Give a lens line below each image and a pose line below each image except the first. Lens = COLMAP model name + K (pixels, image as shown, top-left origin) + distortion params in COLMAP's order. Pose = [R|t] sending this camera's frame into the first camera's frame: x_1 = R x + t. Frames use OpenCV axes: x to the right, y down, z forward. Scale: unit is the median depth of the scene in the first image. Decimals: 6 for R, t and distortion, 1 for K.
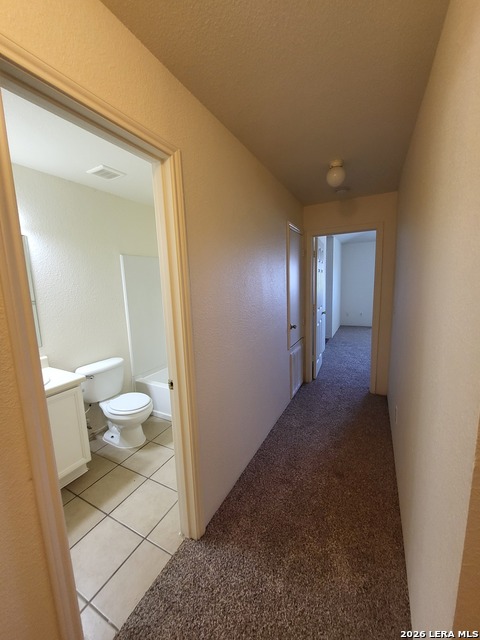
lens RADIAL K [[250.7, 0, 240.9], [0, 250.7, 317.0], [0, 0, 1]] dist [-0.004631, -0.000582]
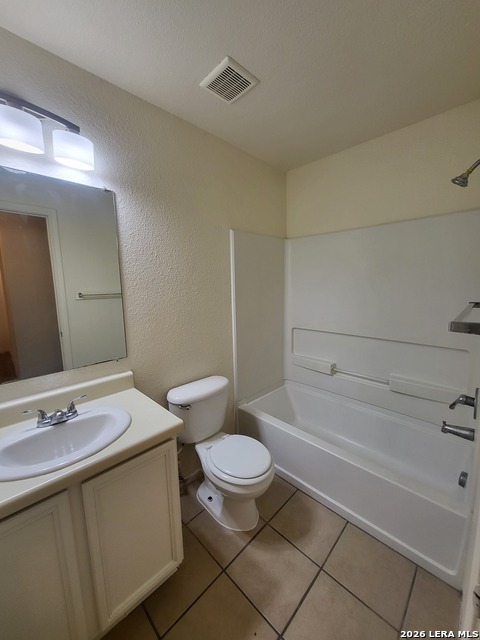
lens RADIAL K [[250.7, 0, 240.4], [0, 250.7, 320.2], [0, 0, 1]] dist [-0.004631, -0.000582]
pose [[0.955408, 0.068004, -0.287353, -0.282153], [-0.060924, 0.997579, 0.033521, -0.024892], [0.288937, -0.014520, 0.957238, 0.396056]]
